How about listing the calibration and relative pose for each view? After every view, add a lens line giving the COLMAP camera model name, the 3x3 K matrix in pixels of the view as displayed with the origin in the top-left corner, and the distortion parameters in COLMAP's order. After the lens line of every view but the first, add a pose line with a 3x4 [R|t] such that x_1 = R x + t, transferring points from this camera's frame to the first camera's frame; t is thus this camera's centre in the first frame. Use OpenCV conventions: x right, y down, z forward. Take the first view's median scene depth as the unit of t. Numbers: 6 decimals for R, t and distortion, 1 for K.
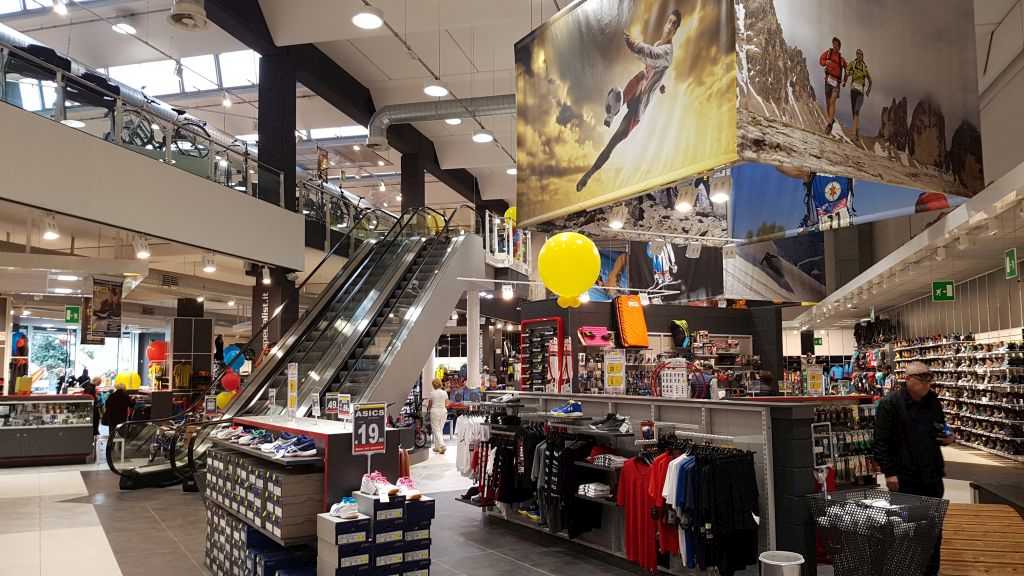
lens RADIAL K [[778.1, 0, 516.6], [0, 778.1, 309.0], [0, 0, 1]] dist [0.252040, -0.483347]
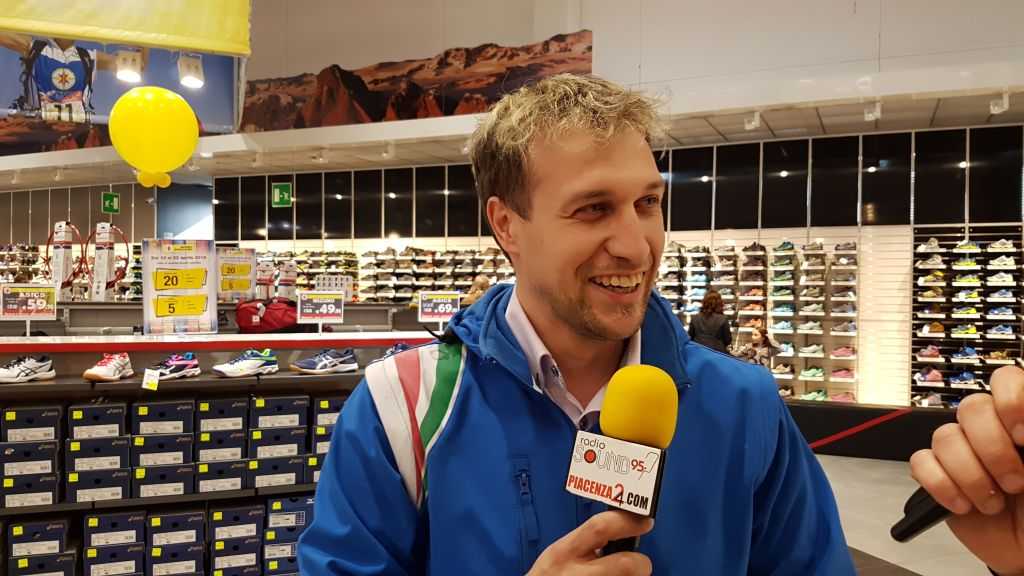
lens RADIAL K [[793.1, 0, 511.4], [0, 793.1, 303.8], [0, 0, 1]] dist [0.105850, -0.170186]
pose [[0.180844, -0.002629, 0.983508, -0.362484], [-0.090809, 0.995680, 0.019359, 0.036758], [-0.979310, -0.092812, 0.179825, 0.294345]]
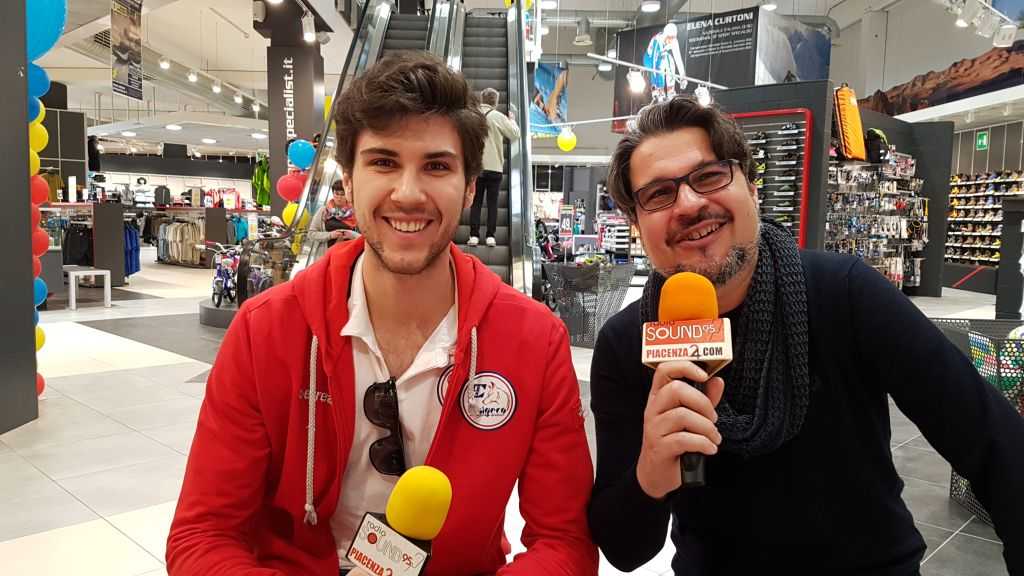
lens RADIAL K [[796.5, 0, 497.7], [0, 796.5, 303.7], [0, 0, 1]] dist [0.101258, -0.179713]
pose [[0.965995, -0.000784, 0.258558, -0.399364], [-0.047221, 0.982642, 0.179403, 0.064936], [-0.254211, -0.185511, 0.949190, 0.345128]]
